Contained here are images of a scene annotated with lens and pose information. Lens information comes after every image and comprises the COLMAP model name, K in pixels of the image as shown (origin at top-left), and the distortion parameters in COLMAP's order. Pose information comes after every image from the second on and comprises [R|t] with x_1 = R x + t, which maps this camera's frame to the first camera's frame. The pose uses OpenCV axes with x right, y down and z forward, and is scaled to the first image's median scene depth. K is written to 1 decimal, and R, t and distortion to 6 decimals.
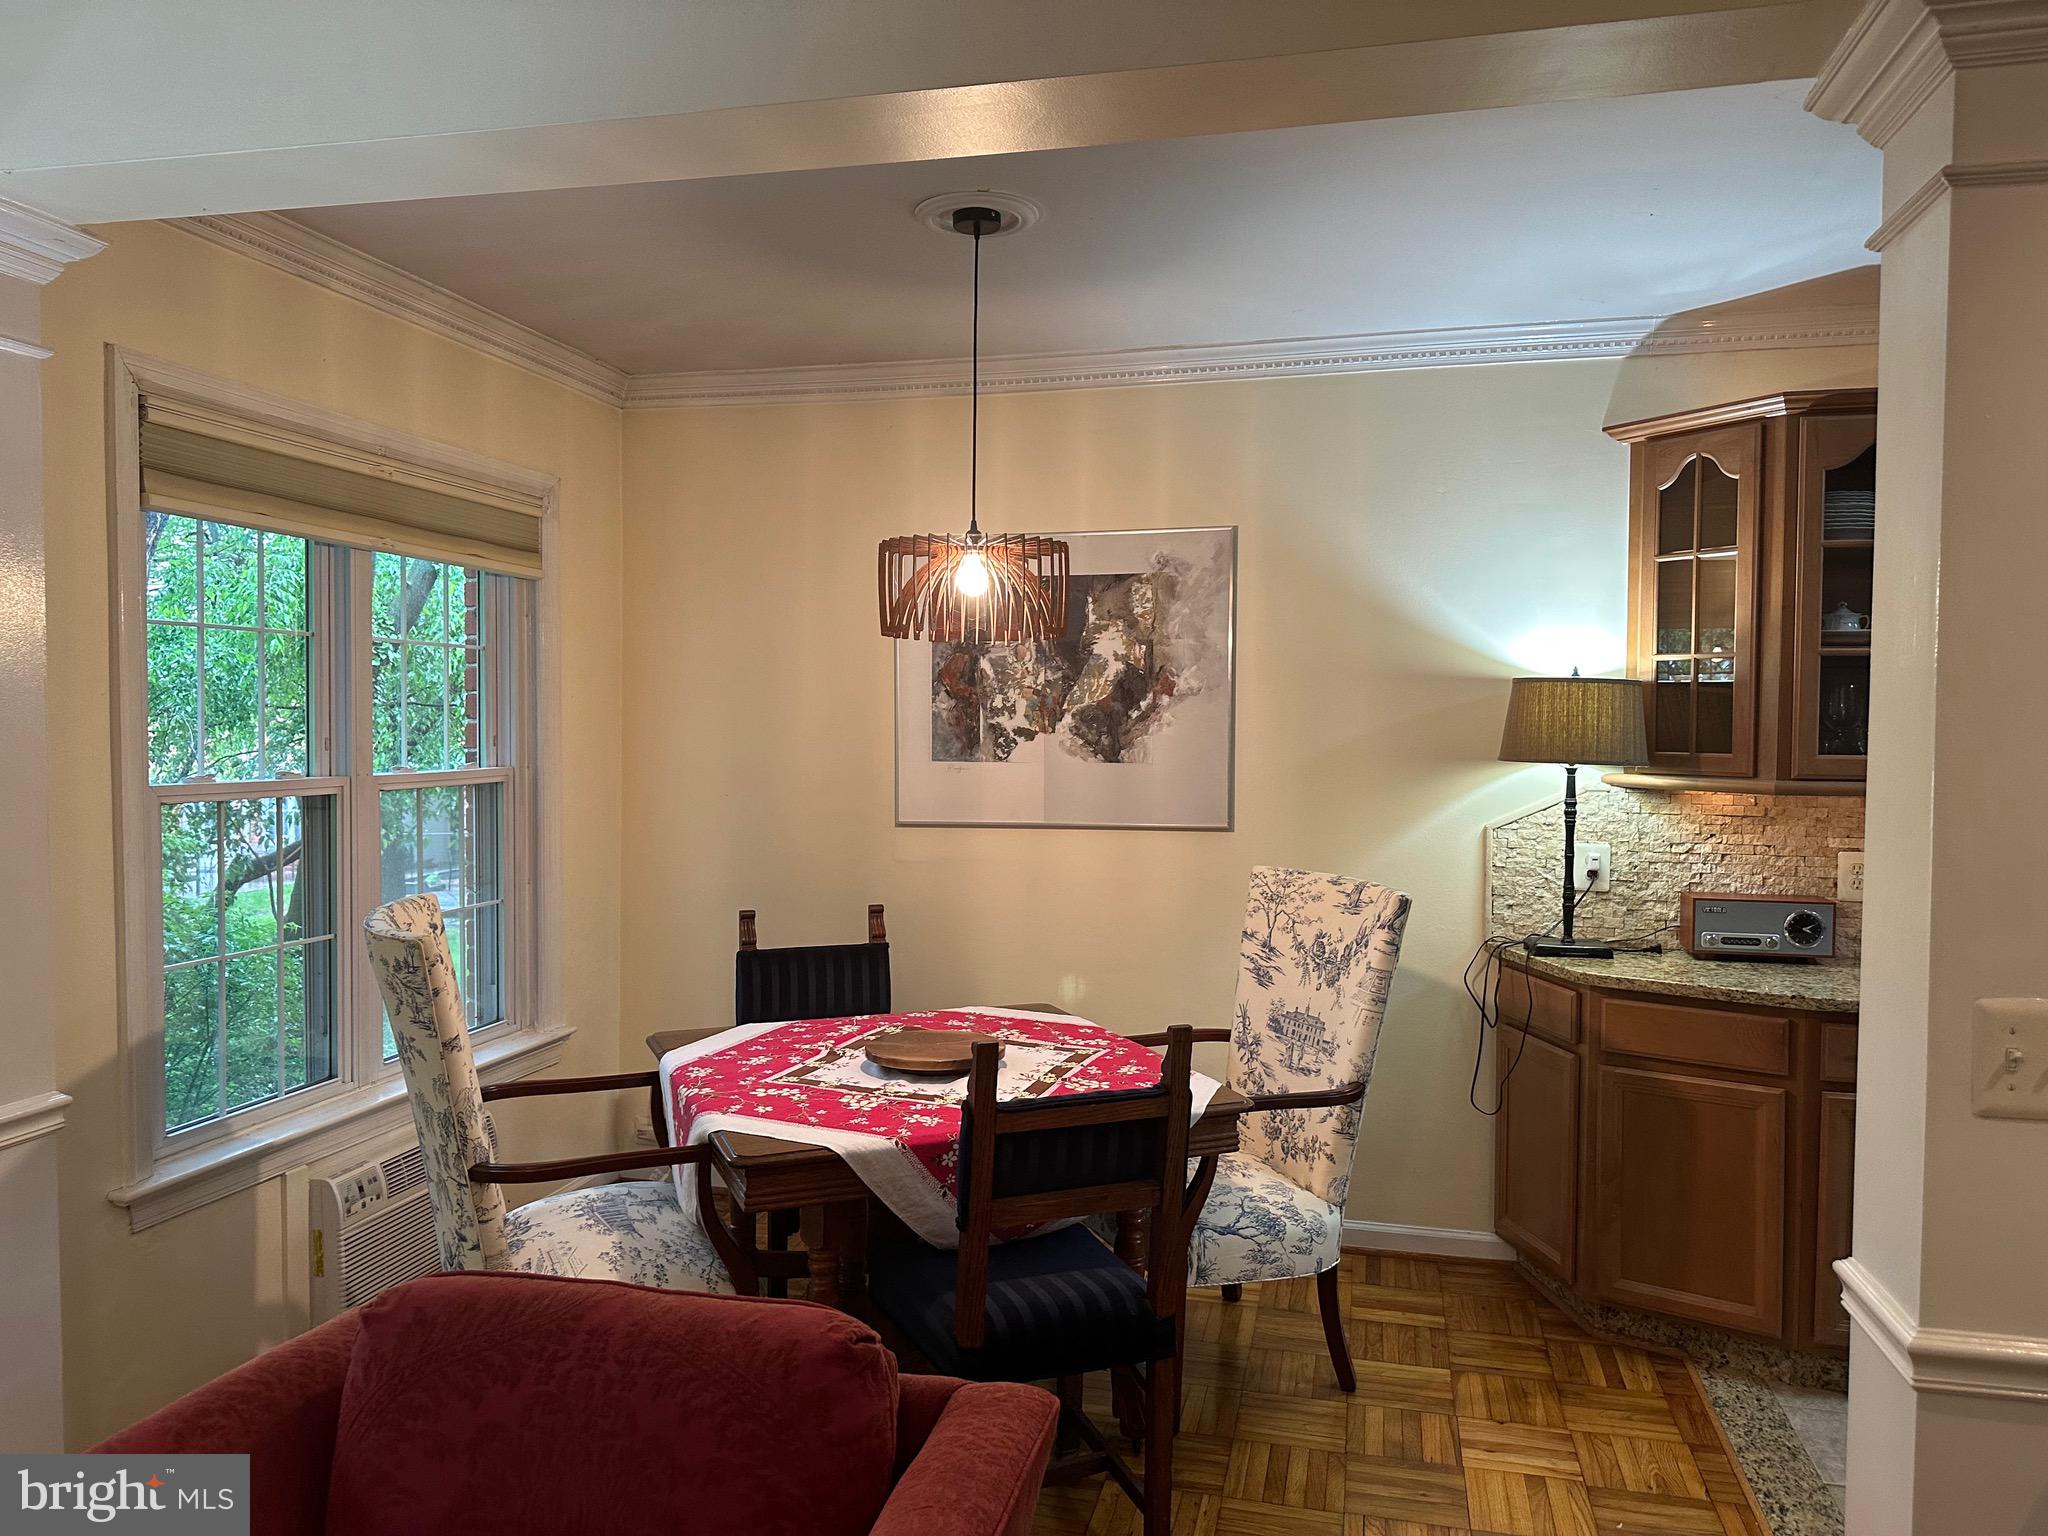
lens RADIAL K [[1422.1, 0, 986.7], [0, 1422.1, 768.4], [0, 0, 1]] dist [0.089622, -0.176146]
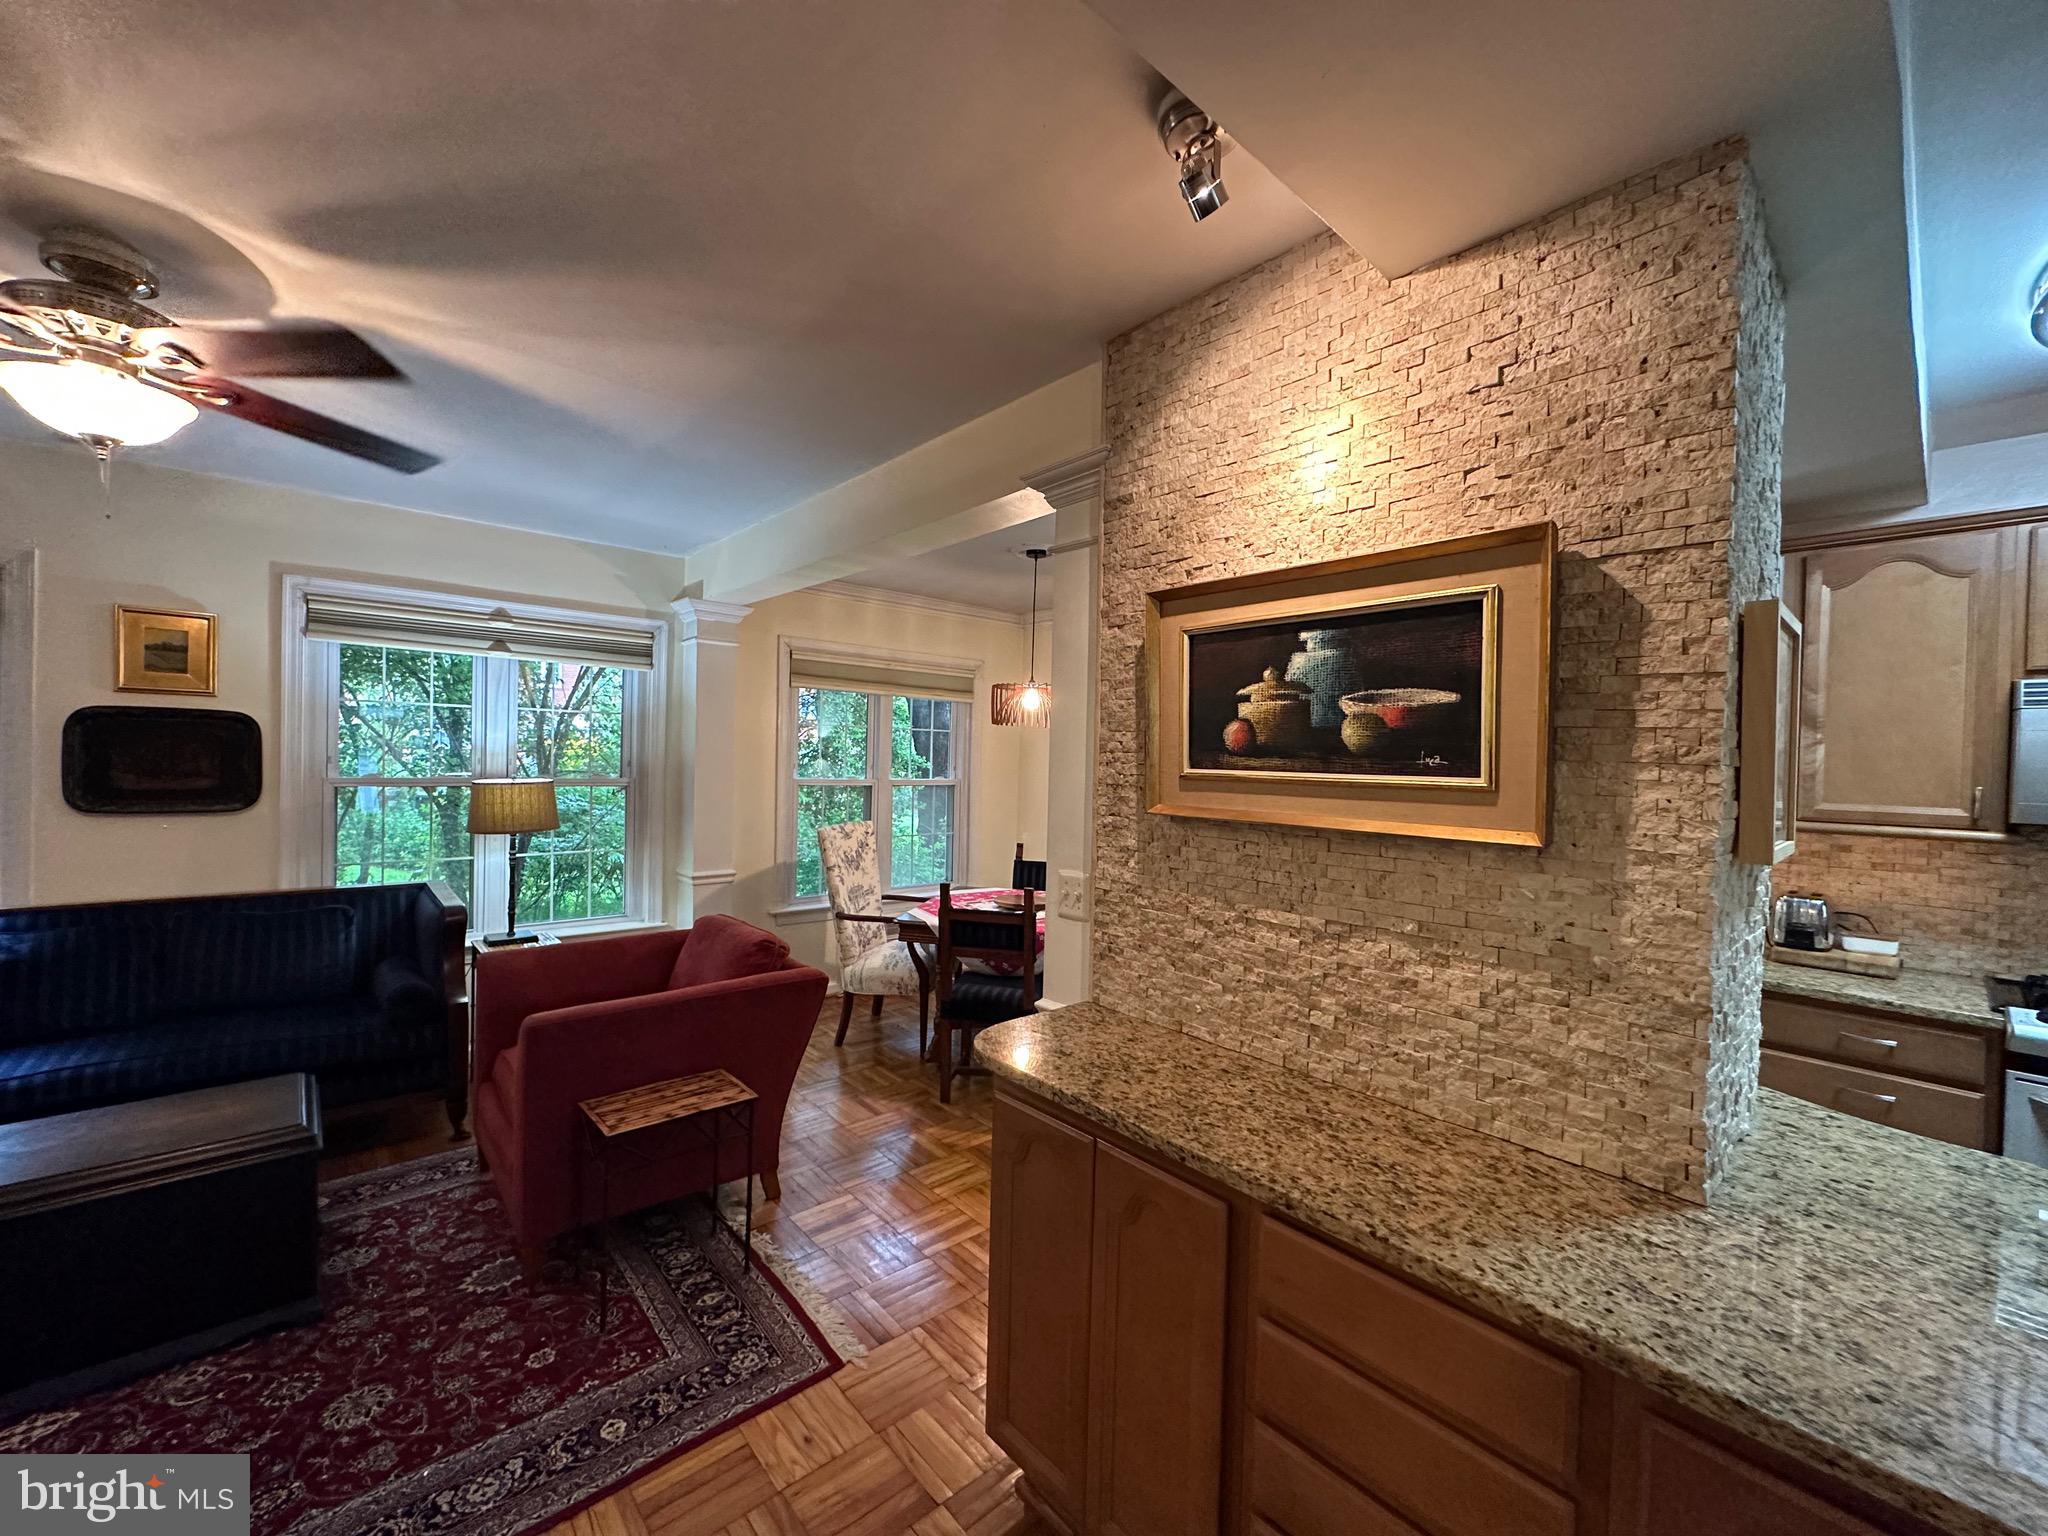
lens RADIAL K [[820.0, 0, 1024.0], [0, 820.0, 768.0], [0, 0, 1]] dist [-0.001926, 0.000164]
pose [[0.824291, 0.019314, -0.565837, 0.615709], [-0.037294, 0.999100, -0.020226, 0.003761], [0.564937, 0.037775, 0.824269, -0.107572]]
